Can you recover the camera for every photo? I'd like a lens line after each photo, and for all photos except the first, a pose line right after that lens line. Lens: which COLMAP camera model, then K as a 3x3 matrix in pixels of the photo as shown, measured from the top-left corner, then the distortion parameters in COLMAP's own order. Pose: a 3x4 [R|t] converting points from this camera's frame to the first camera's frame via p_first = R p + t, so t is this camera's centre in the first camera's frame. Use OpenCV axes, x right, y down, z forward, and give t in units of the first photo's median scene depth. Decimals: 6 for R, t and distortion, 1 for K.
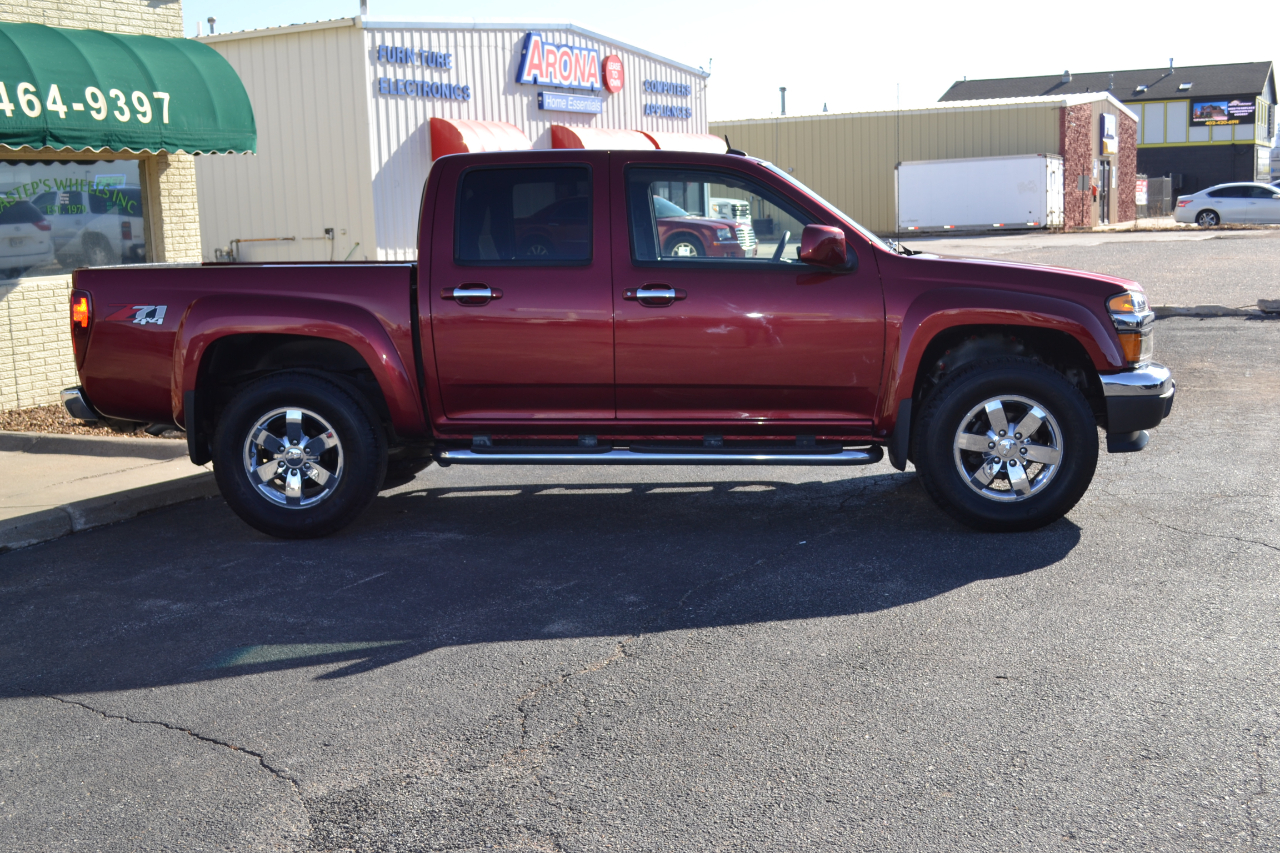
lens RADIAL K [[1443.7, 0, 640.0], [0, 1443.7, 426.5], [0, 0, 1]] dist [-0.060520, -0.007942]
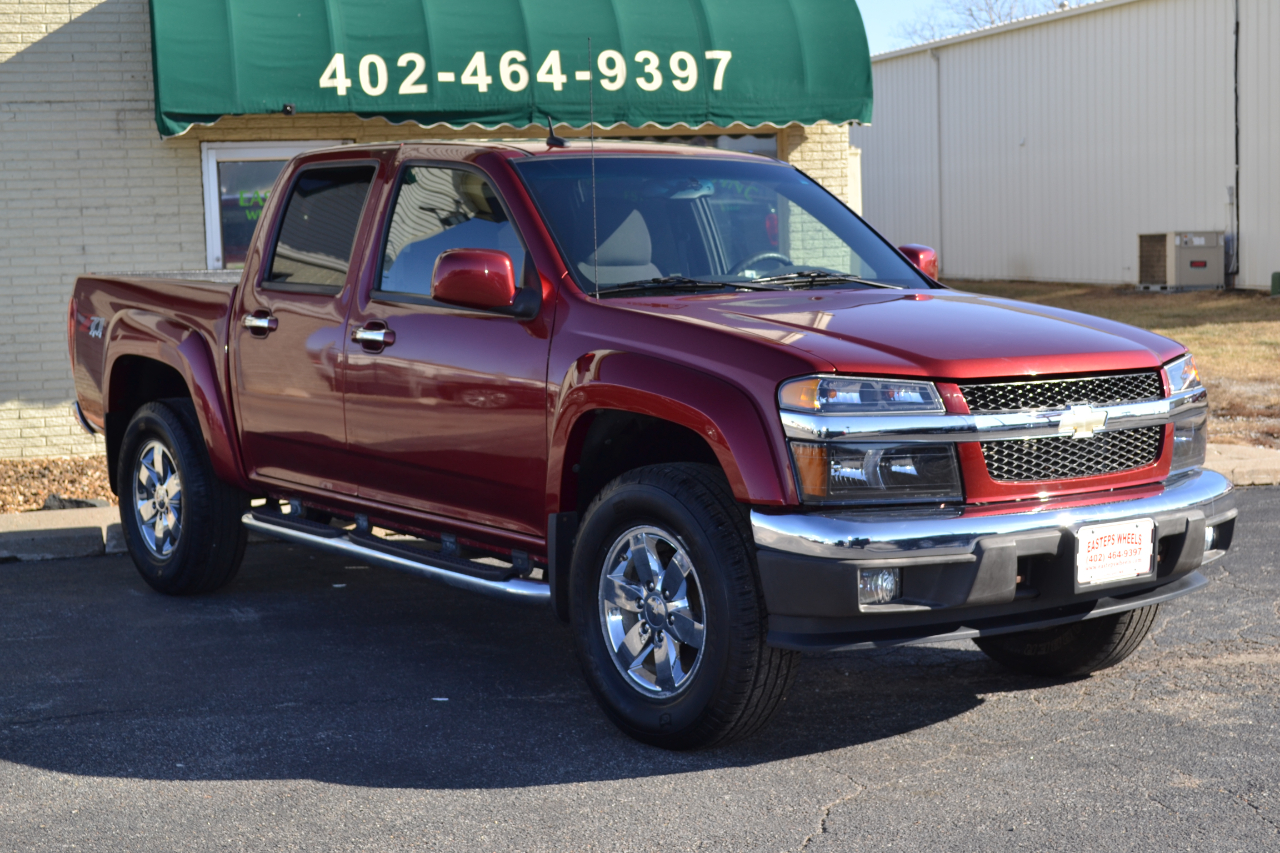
lens RADIAL K [[1991.8, 0, 640.0], [0, 1991.8, 426.5], [0, 0, 1]] dist [-0.014904, 0.014492]
pose [[0.673826, 0.087883, -0.733645, 0.515381], [-0.104965, 0.994217, 0.022691, -0.049287], [0.731396, 0.061717, 0.679154, 0.242173]]
